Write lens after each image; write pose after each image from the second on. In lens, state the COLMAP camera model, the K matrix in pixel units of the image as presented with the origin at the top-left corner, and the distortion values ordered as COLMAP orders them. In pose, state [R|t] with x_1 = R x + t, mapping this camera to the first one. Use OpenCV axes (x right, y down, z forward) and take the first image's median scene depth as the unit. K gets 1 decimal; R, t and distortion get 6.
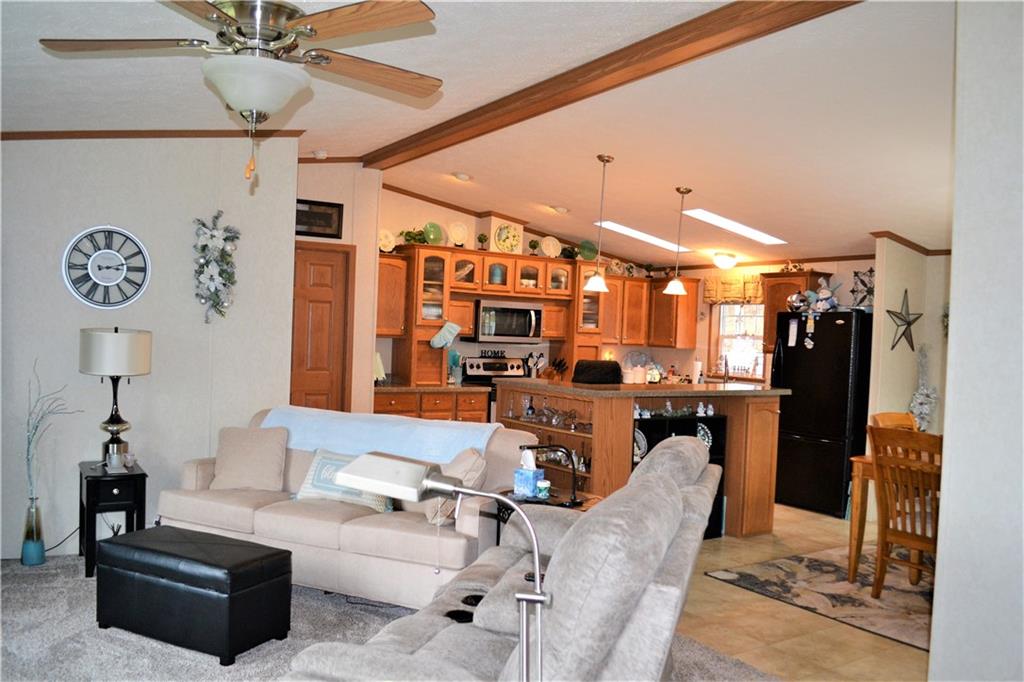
lens RADIAL K [[821.4, 0, 513.0], [0, 821.4, 341.3], [0, 0, 1]] dist [-0.089673, 0.012314]
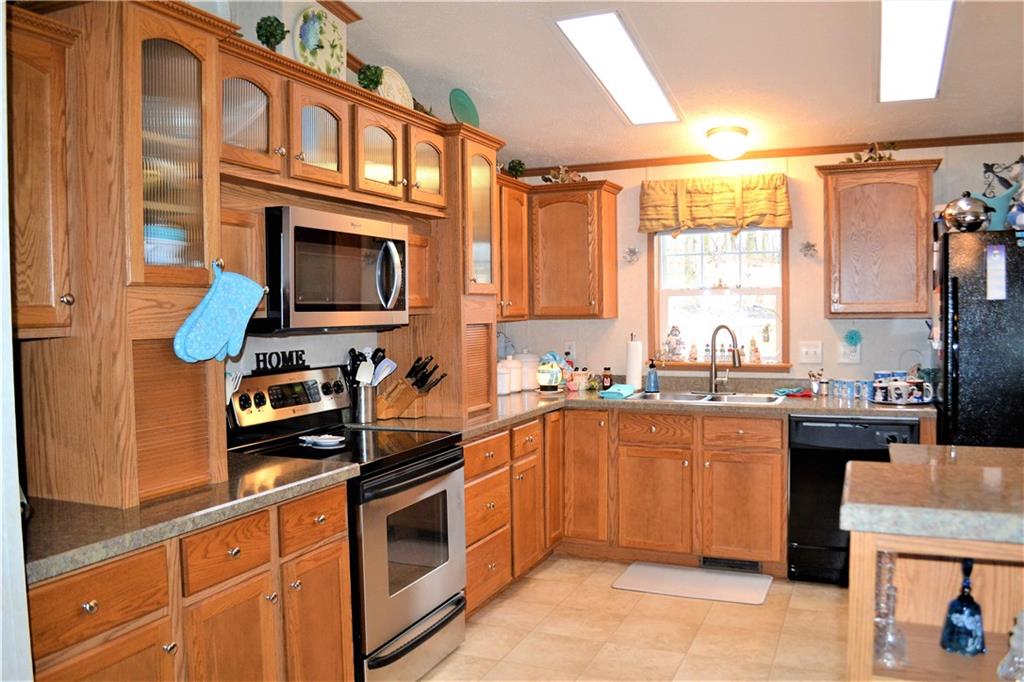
lens RADIAL K [[821.4, 0, 516.3], [0, 821.4, 340.7], [0, 0, 1]] dist [-0.089673, 0.012314]
pose [[0.826780, -0.071106, 0.558013, -0.145641], [0.050605, 0.997358, 0.052112, -0.007875], [-0.560244, -0.014847, 0.828194, 0.642169]]
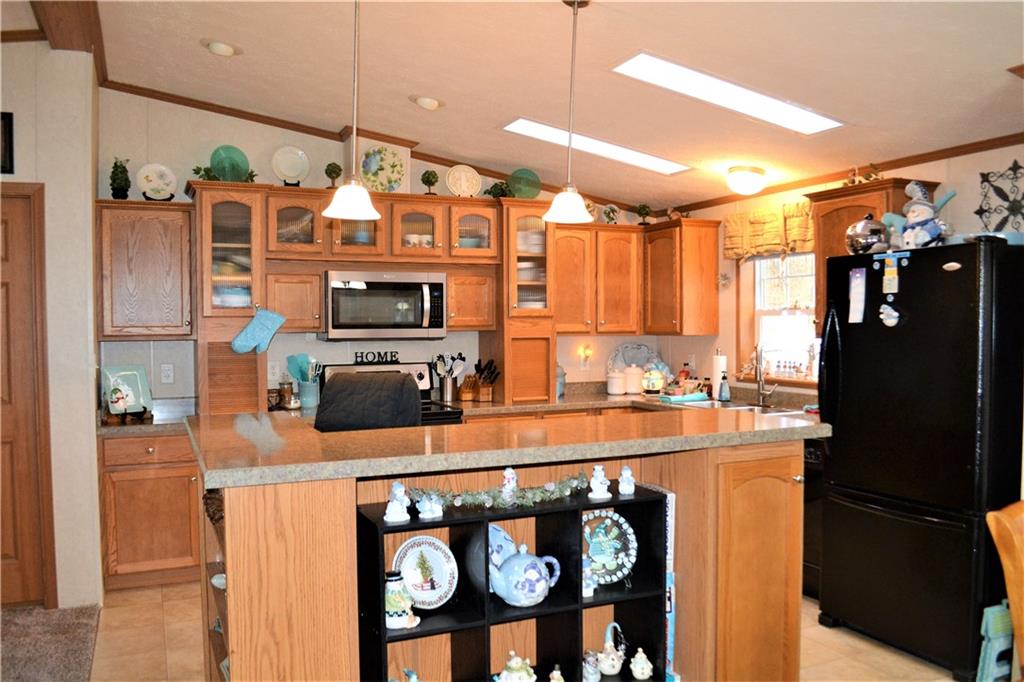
lens RADIAL K [[821.4, 0, 513.7], [0, 821.4, 347.4], [0, 0, 1]] dist [-0.089673, 0.012314]
pose [[0.988848, -0.041520, -0.143026, 0.172803], [0.043648, 0.998978, 0.011775, 0.005044], [0.142391, -0.017886, 0.989649, 0.402095]]
